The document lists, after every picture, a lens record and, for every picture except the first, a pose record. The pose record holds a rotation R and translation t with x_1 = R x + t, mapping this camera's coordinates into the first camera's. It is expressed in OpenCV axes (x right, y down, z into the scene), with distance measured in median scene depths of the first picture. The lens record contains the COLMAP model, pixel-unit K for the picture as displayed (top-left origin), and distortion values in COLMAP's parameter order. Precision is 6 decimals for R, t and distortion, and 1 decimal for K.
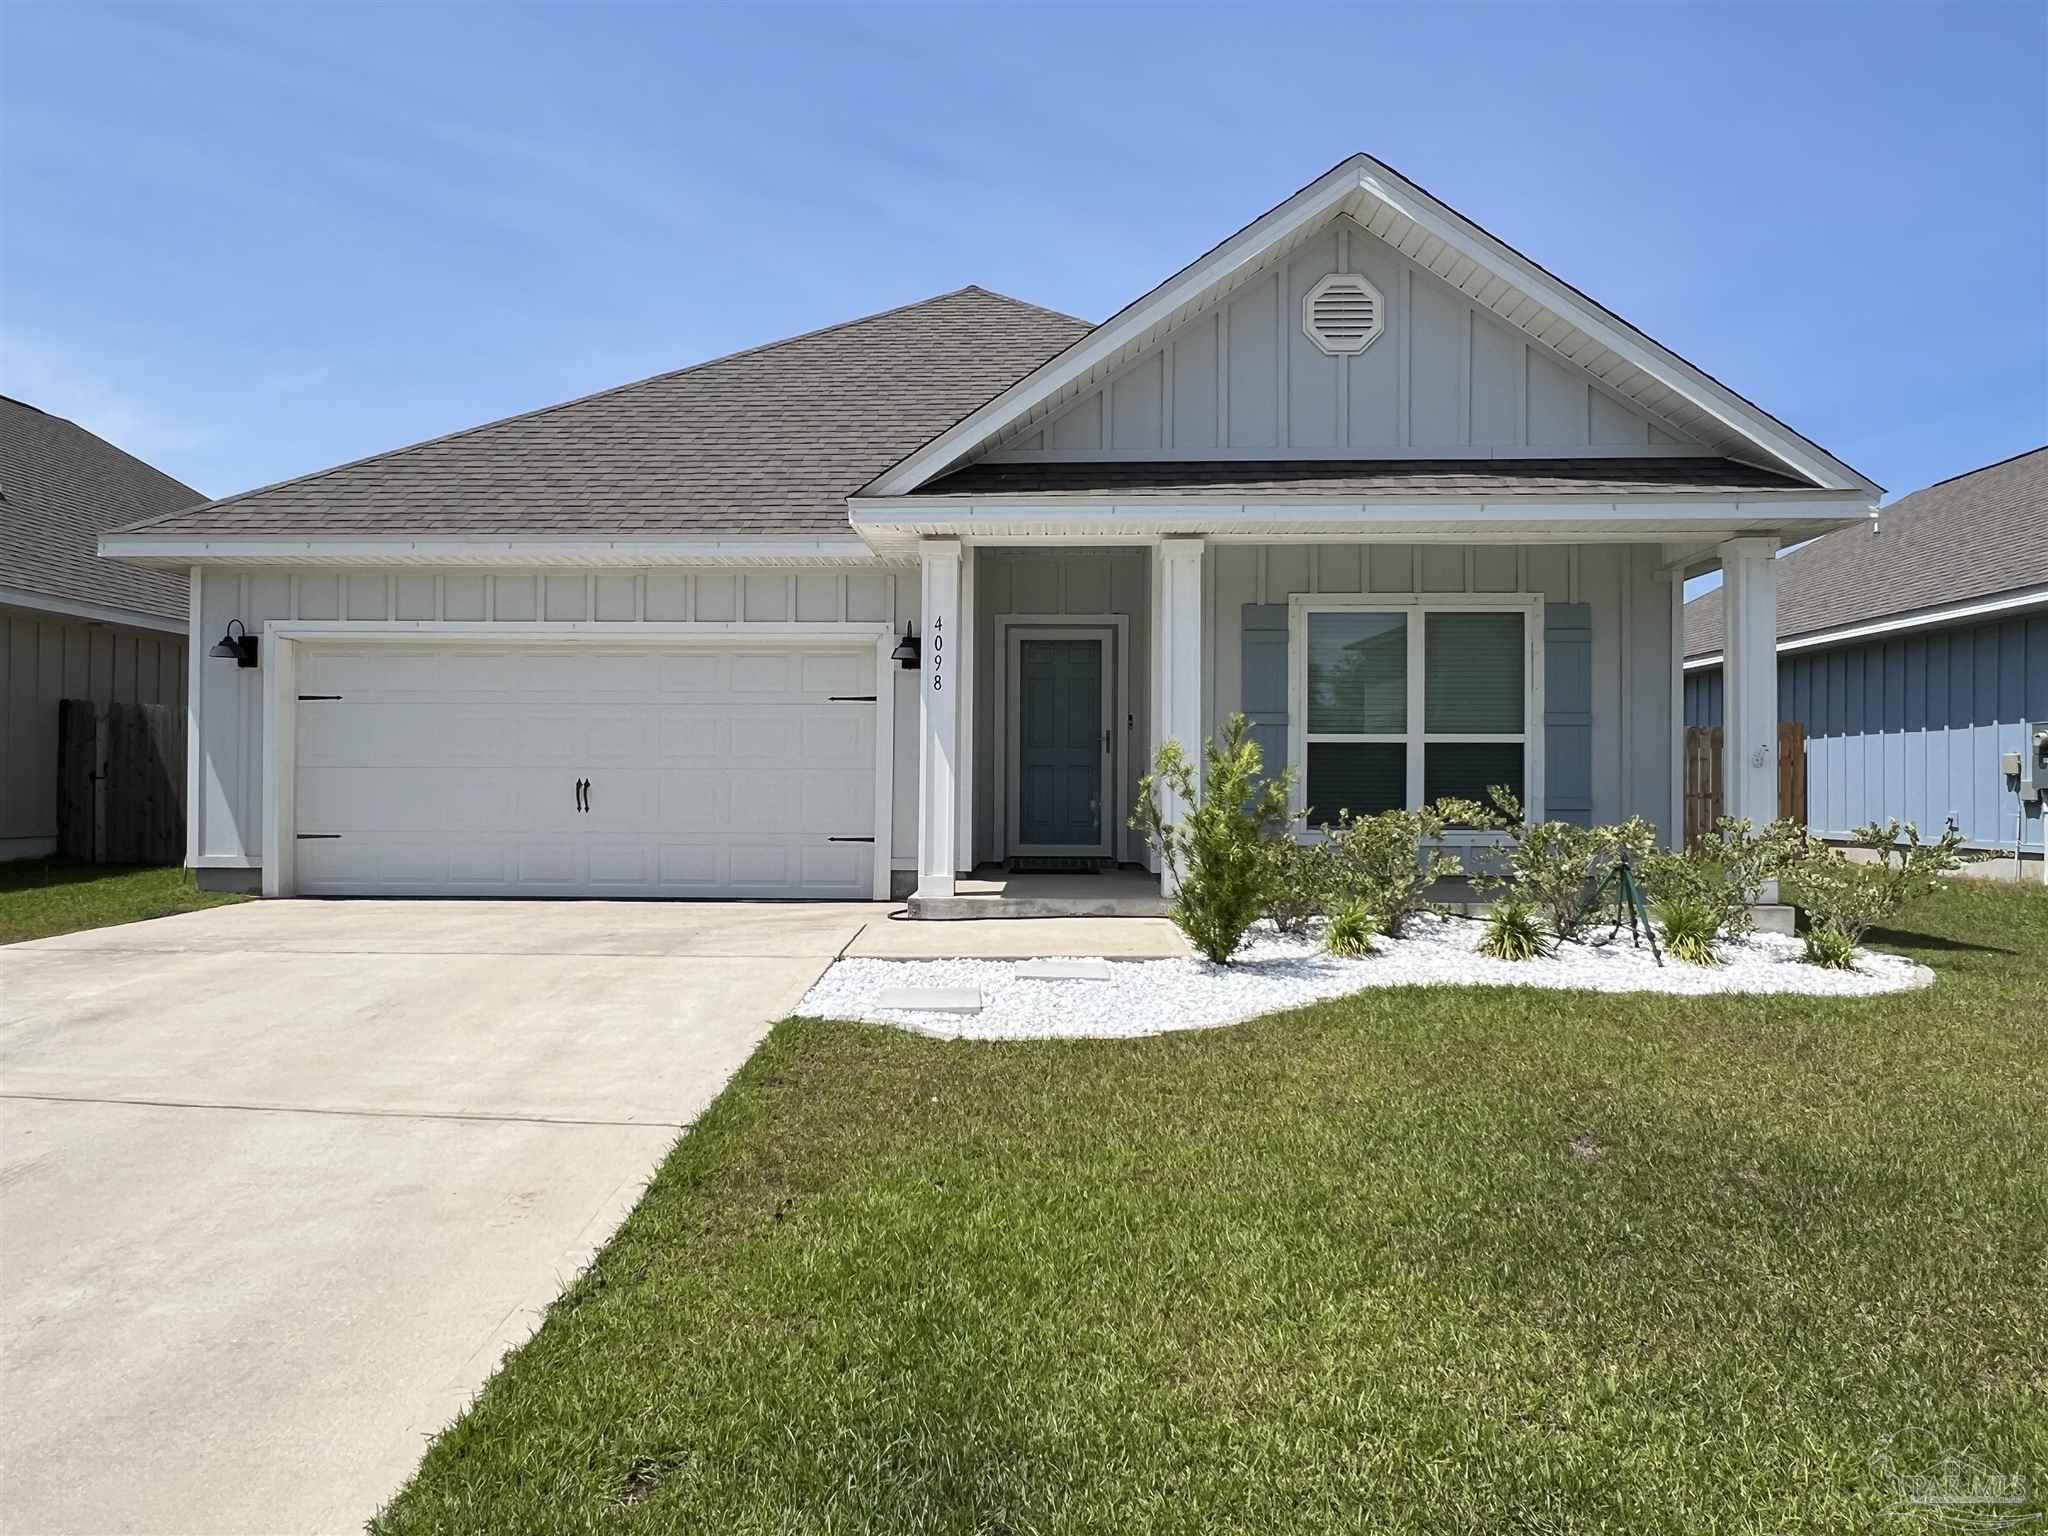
lens RADIAL K [[1372.4, 0, 982.0], [0, 1372.4, 770.0], [0, 0, 1]] dist [-0.009058, -0.001956]
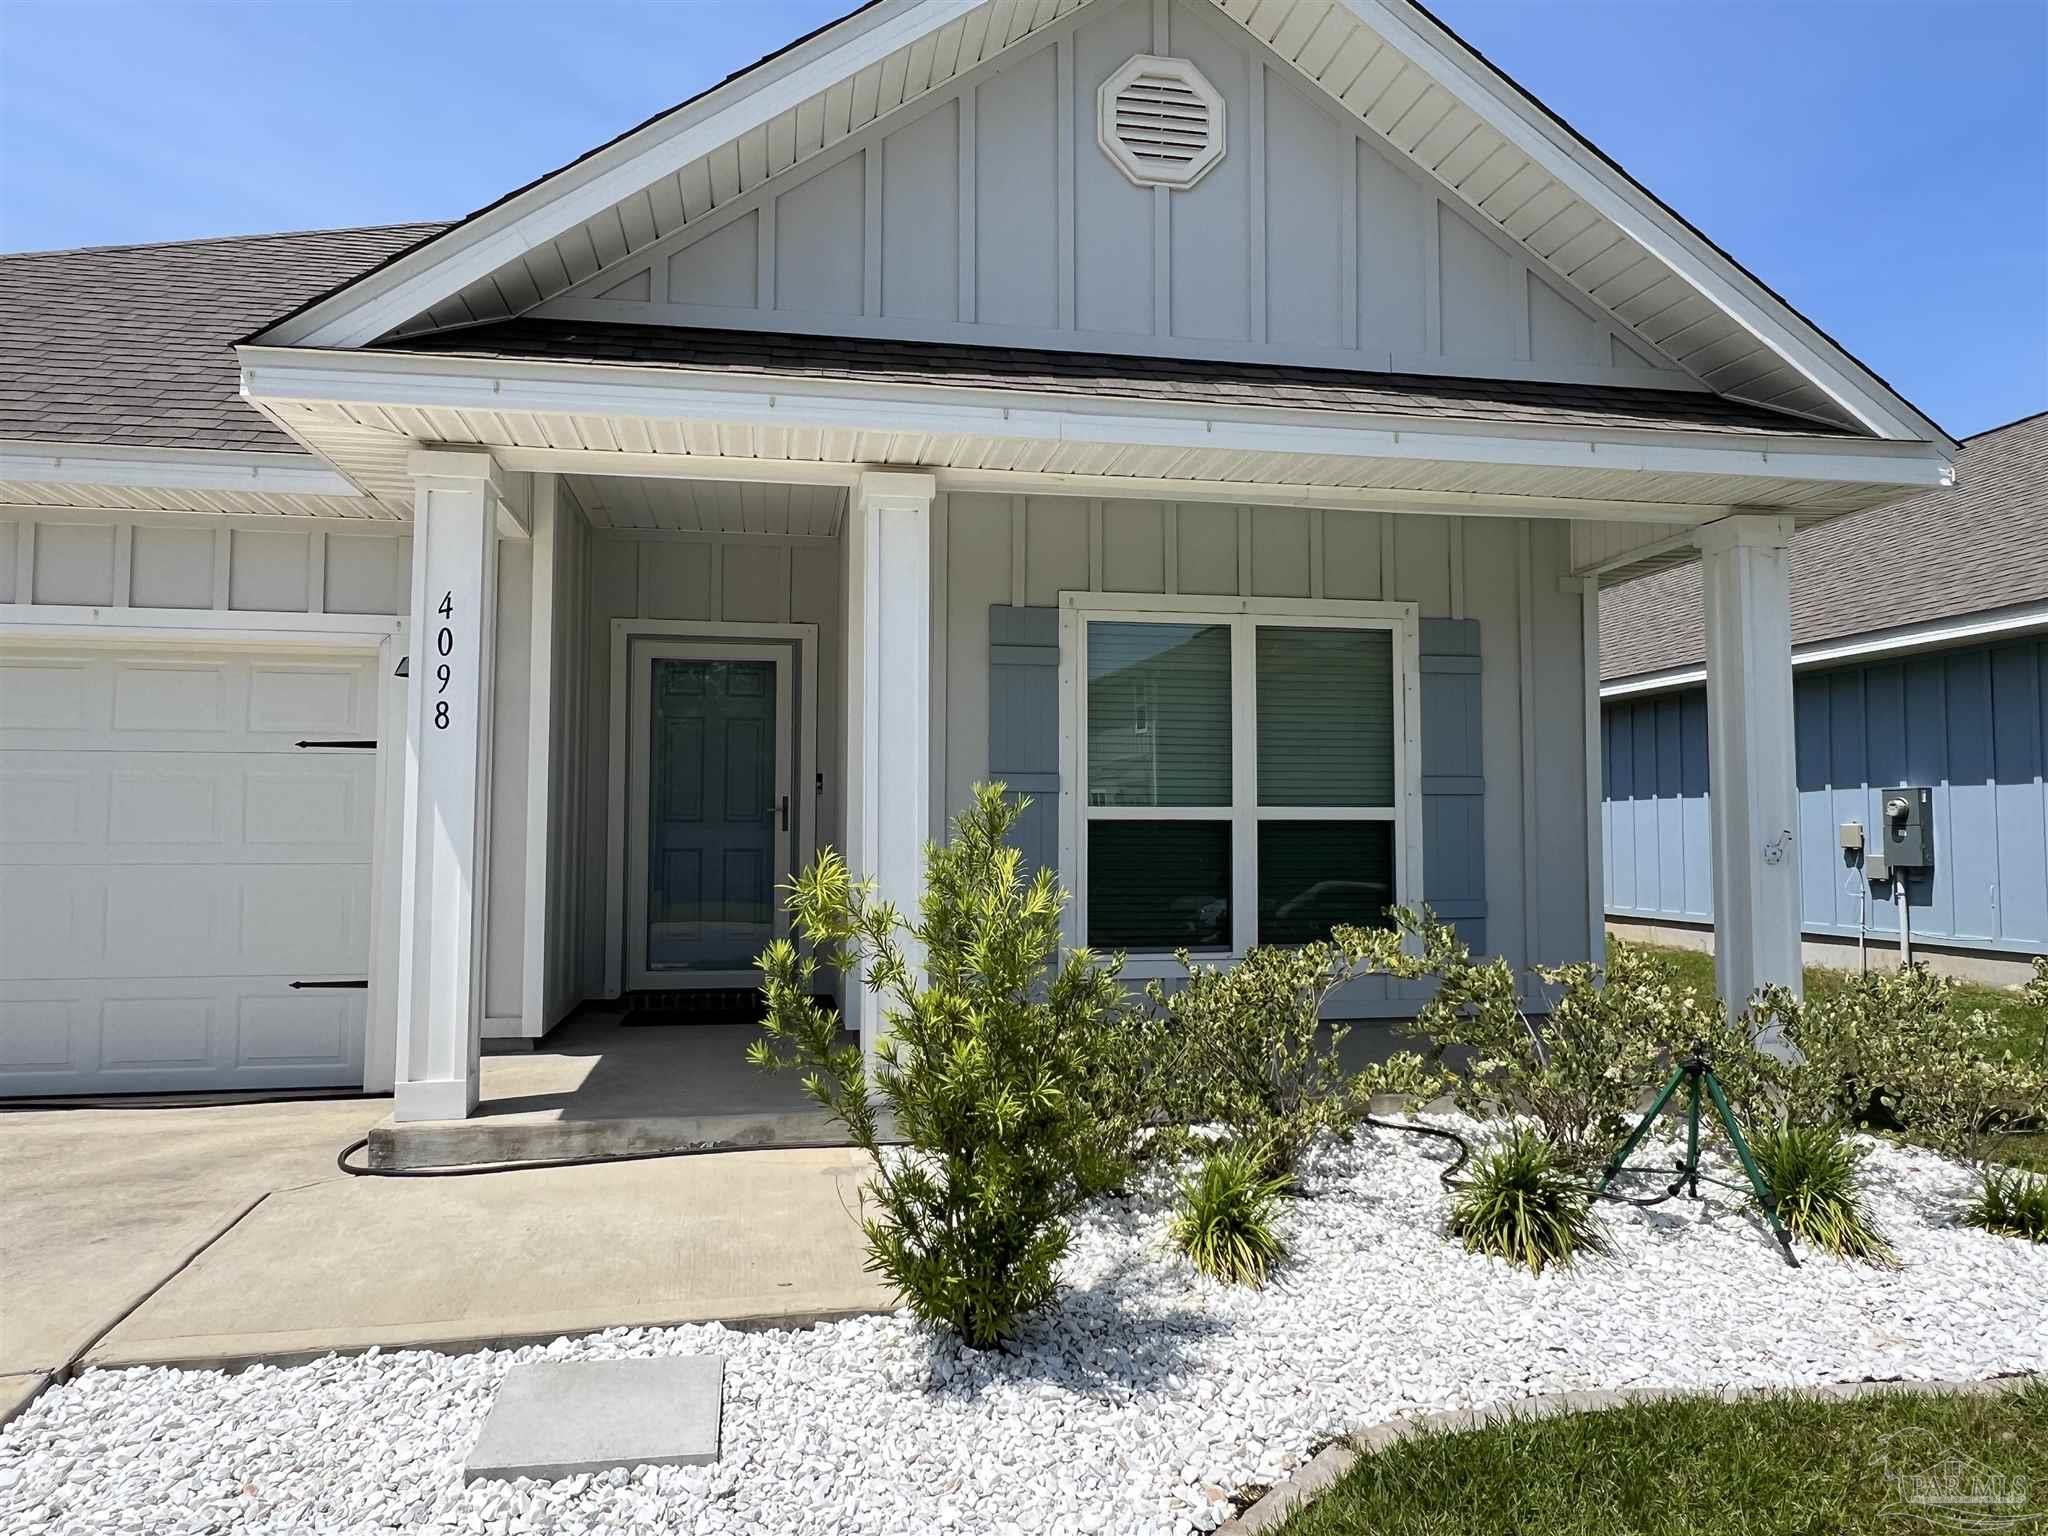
lens RADIAL K [[1323.6, 0, 1017.8], [0, 1323.6, 761.8], [0, 0, 1]] dist [-0.003269, 0.000965]
pose [[0.971819, 0.008512, 0.235576, 0.059939], [0.001835, 0.999044, -0.043667, -0.021104], [-0.235722, 0.042869, 0.970874, 0.416779]]
